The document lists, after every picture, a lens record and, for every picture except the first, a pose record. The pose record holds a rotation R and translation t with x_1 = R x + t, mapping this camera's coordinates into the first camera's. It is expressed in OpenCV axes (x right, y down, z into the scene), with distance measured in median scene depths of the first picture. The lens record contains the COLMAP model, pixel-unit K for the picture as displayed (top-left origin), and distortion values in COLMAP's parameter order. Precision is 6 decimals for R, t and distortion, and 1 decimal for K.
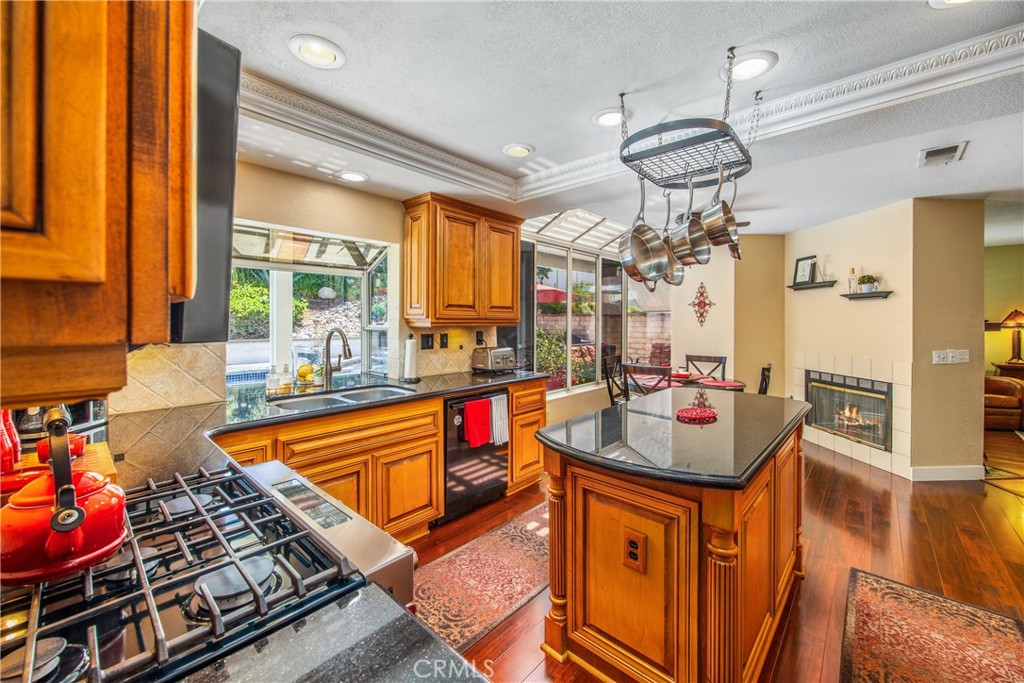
lens RADIAL K [[403.1, 0, 511.3], [0, 403.1, 326.9], [0, 0, 1]] dist [-0.000528, 0.000063]
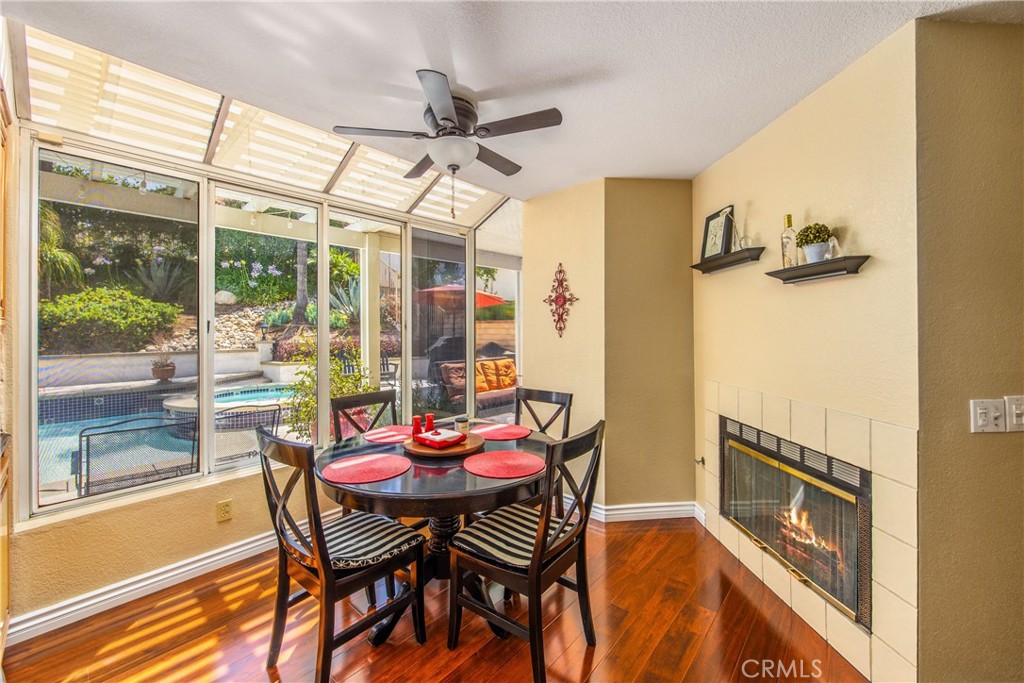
lens RADIAL K [[397.3, 0, 512.2], [0, 397.3, 333.1], [0, 0, 1]] dist [-0.003624, -0.000156]
pose [[0.999972, -0.006461, 0.003648, 0.453455], [0.006475, 0.999973, -0.003614, -0.006293], [-0.003624, 0.003638, 0.999987, 0.467083]]
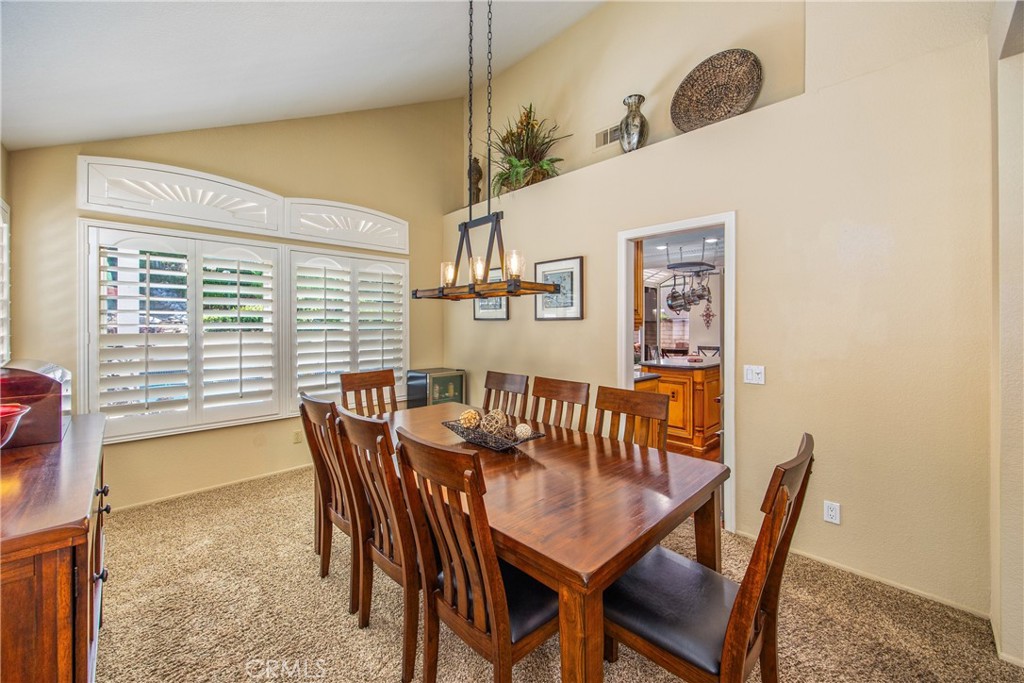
lens RADIAL K [[403.1, 0, 511.3], [0, 403.1, 326.9], [0, 0, 1]] dist [-0.000528, 0.000063]
pose [[0.998707, -0.005863, -0.050504, -0.270651], [0.005108, 0.999873, -0.015068, 0.011033], [0.050586, 0.014791, 0.998610, -0.753650]]
